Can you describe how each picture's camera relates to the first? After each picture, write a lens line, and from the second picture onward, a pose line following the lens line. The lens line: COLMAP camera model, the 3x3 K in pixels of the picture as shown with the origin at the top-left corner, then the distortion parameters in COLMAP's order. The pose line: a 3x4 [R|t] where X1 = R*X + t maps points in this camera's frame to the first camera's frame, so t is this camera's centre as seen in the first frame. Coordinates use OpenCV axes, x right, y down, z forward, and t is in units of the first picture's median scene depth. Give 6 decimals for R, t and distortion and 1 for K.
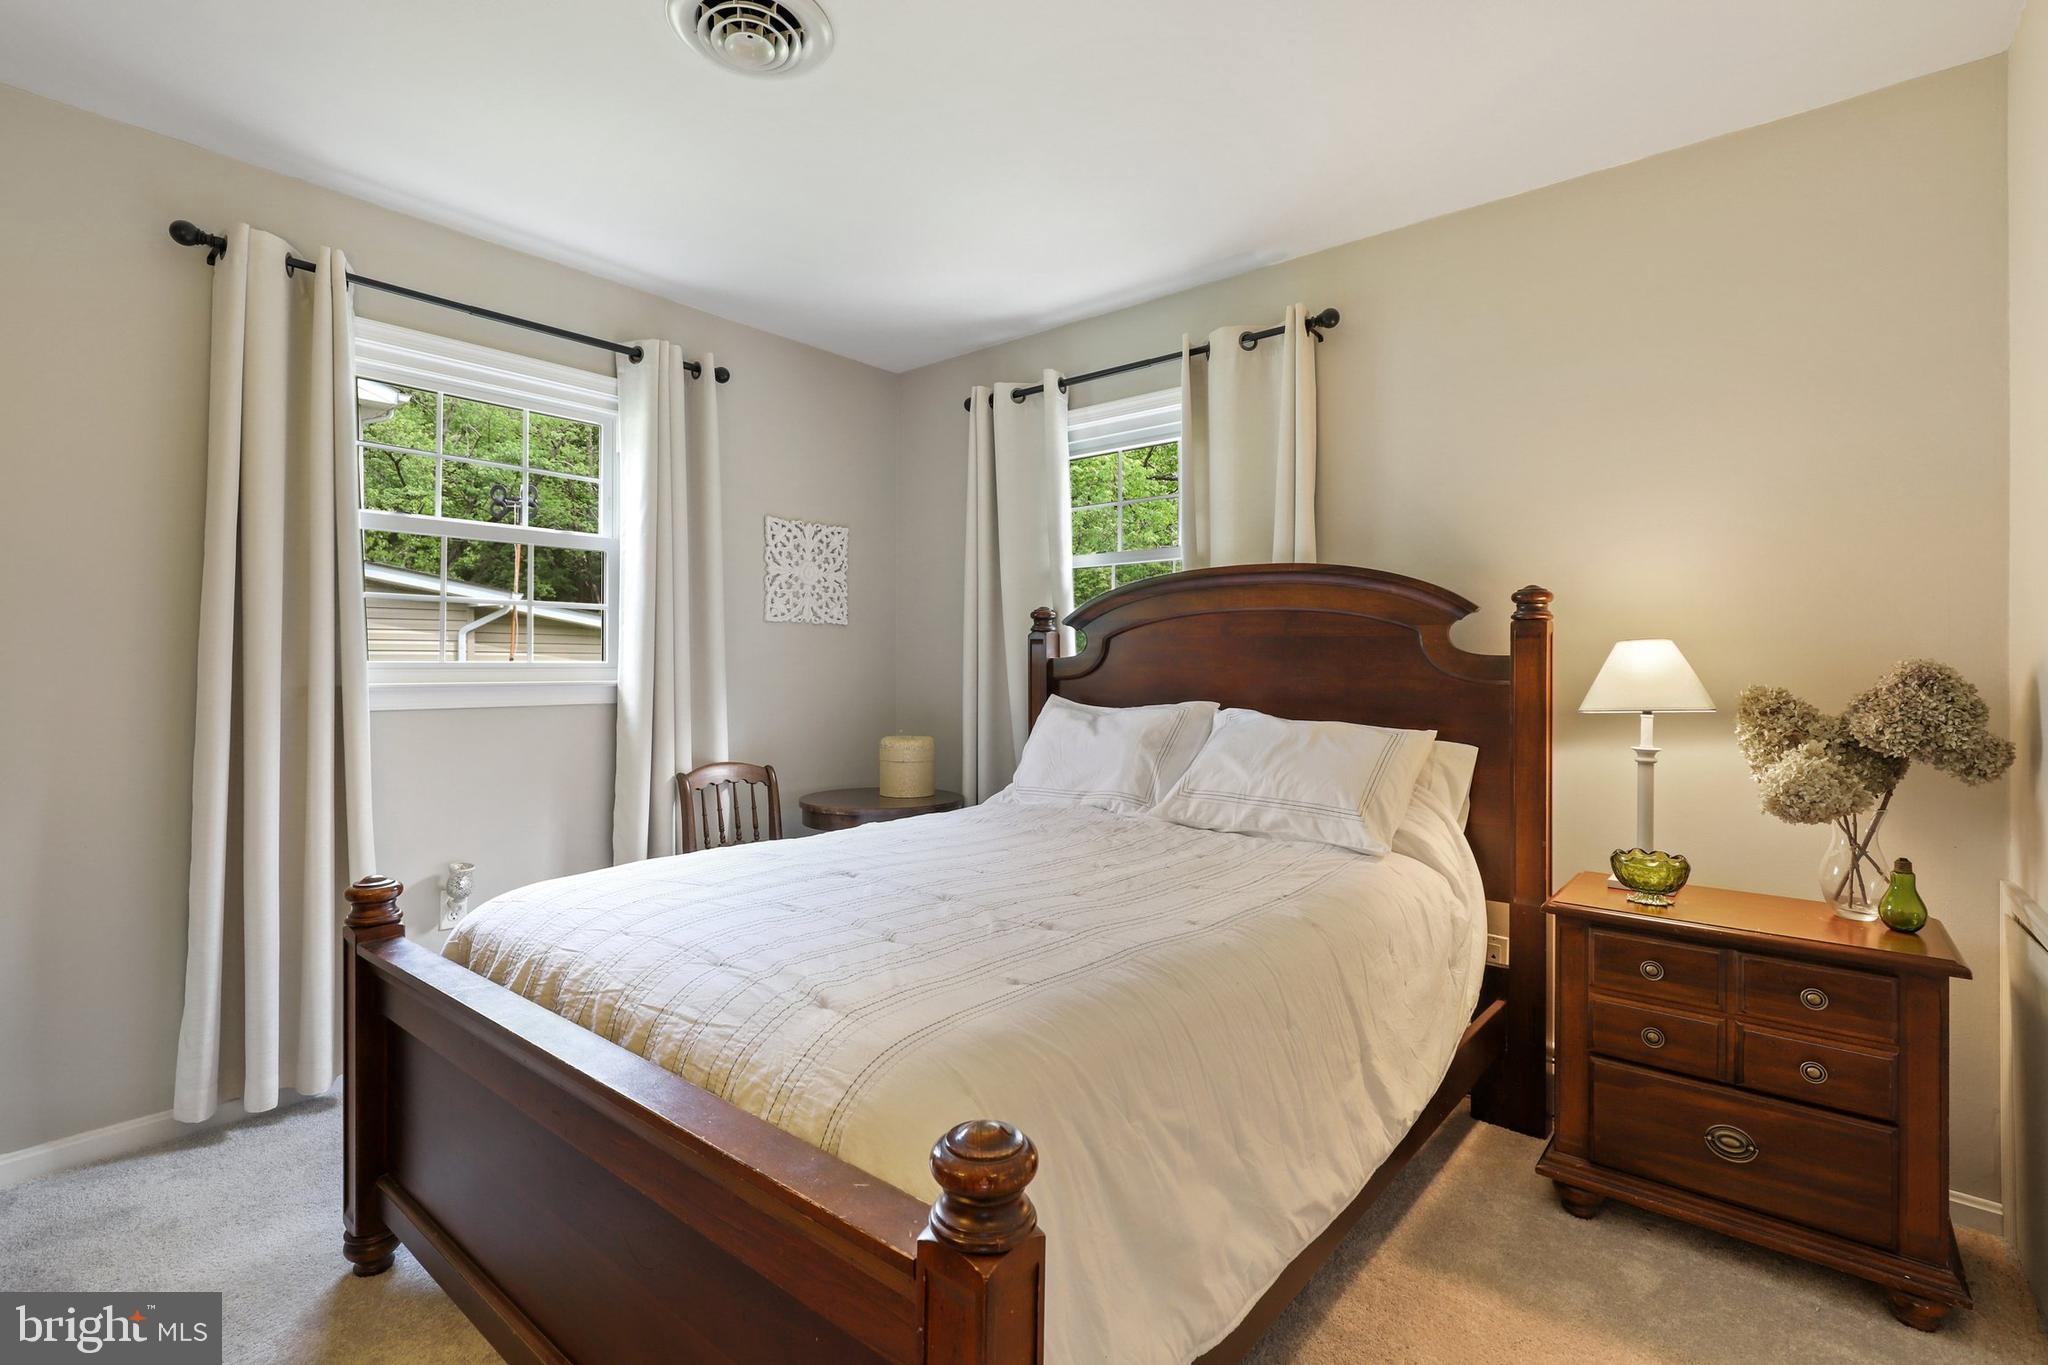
lens RADIAL K [[931.9, 0, 1058.0], [0, 931.9, 666.0], [0, 0, 1]] dist [0.006862, -0.000399]
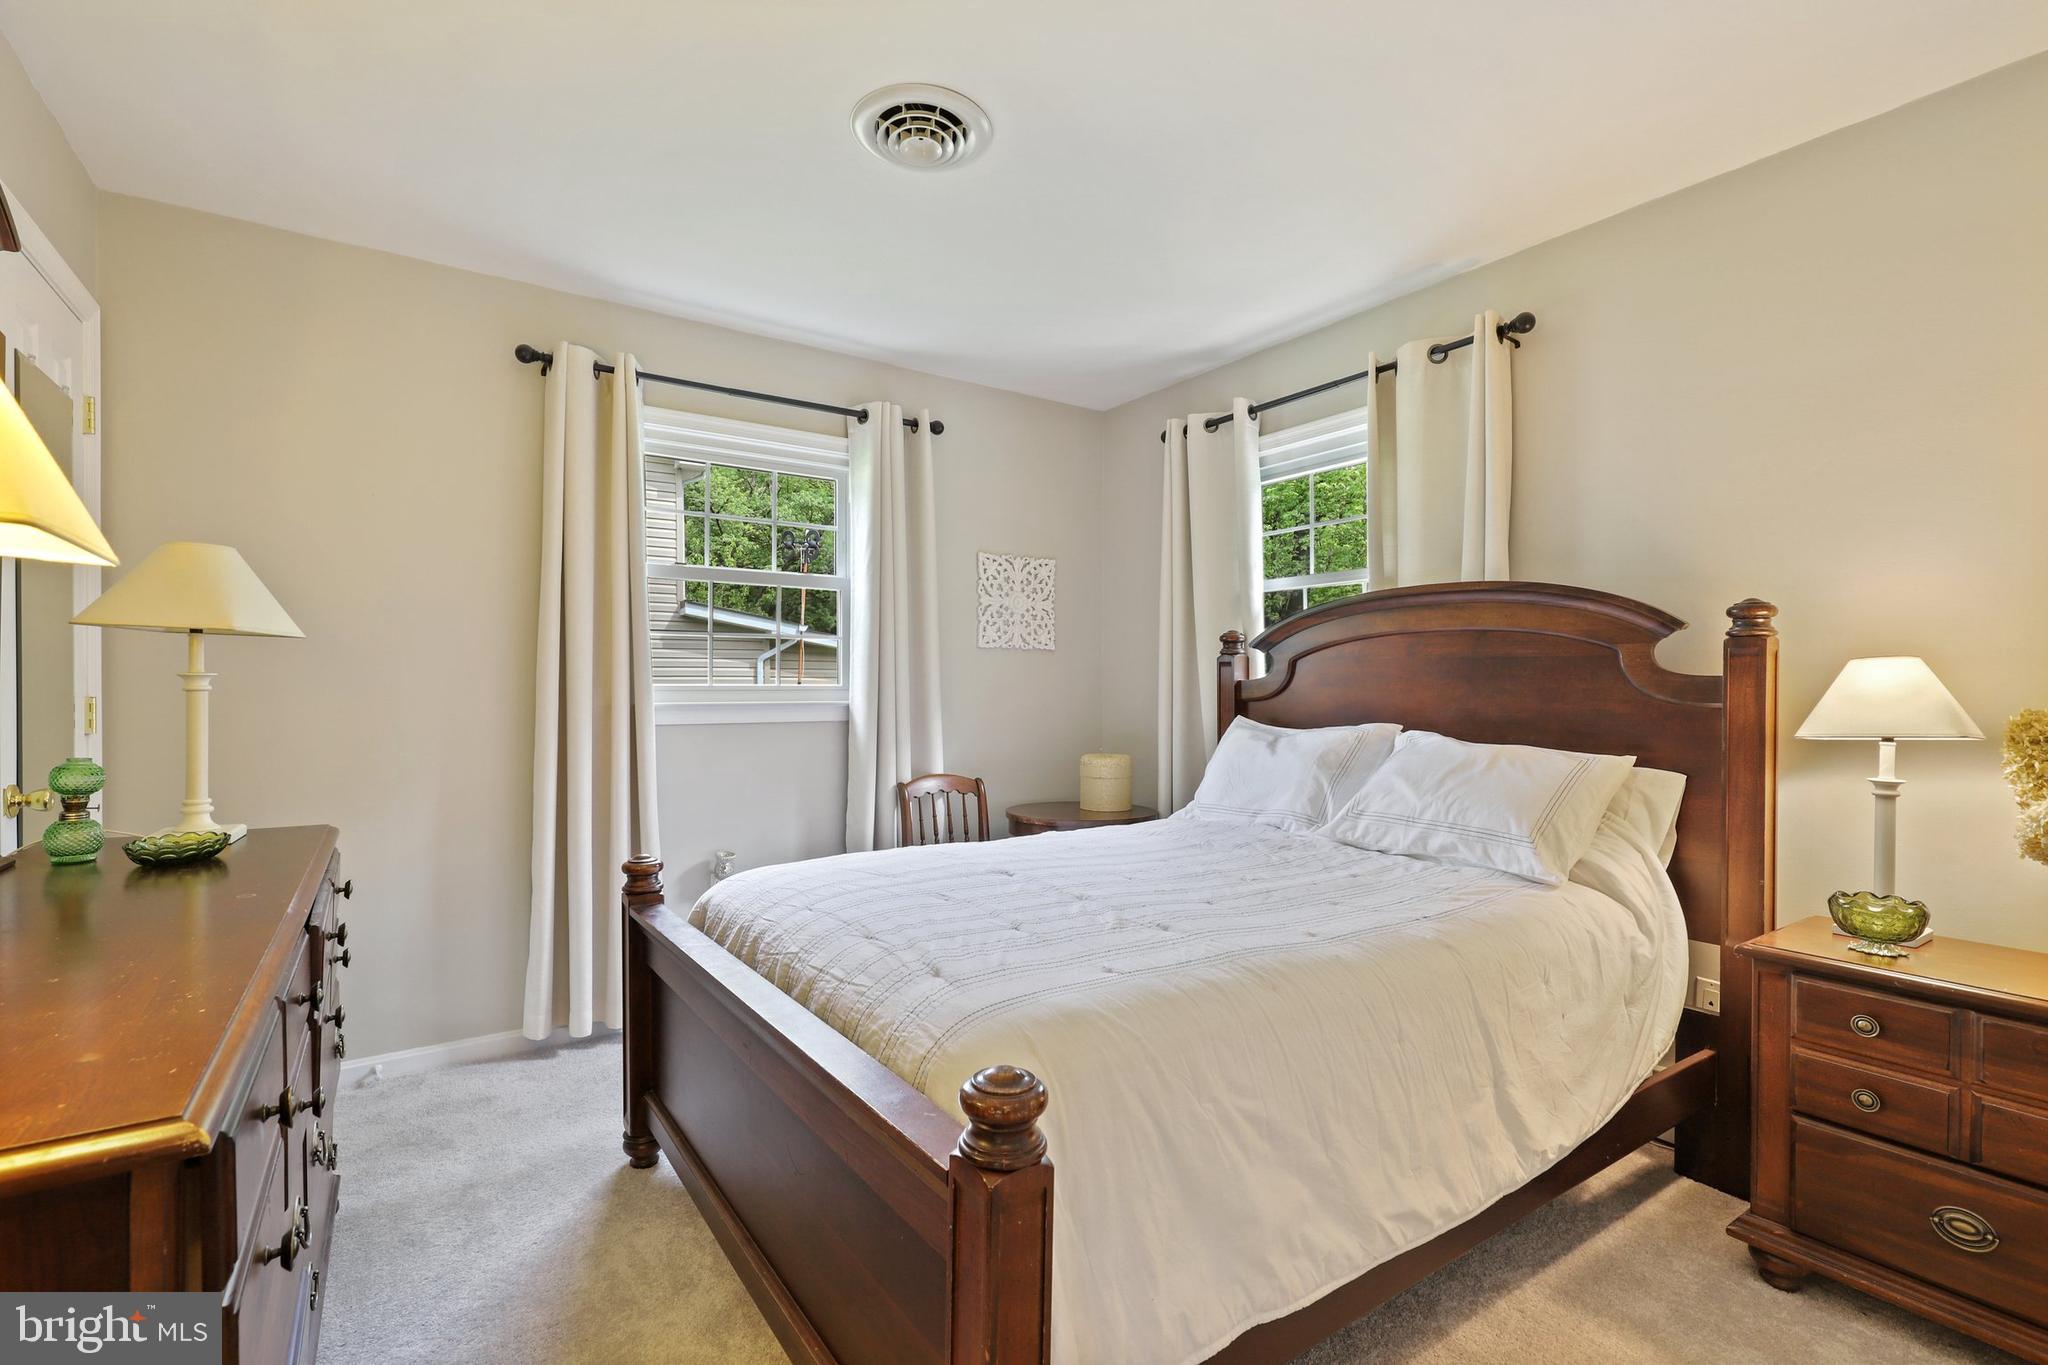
lens RADIAL K [[931.9, 0, 1084.3], [0, 931.9, 696.5], [0, 0, 1]] dist [0.006862, -0.000399]
pose [[0.968051, 0.001093, -0.250751, 0.113140], [0.001137, 0.999961, 0.008751, 0.000271], [0.250751, -0.008756, 0.968012, -0.047925]]
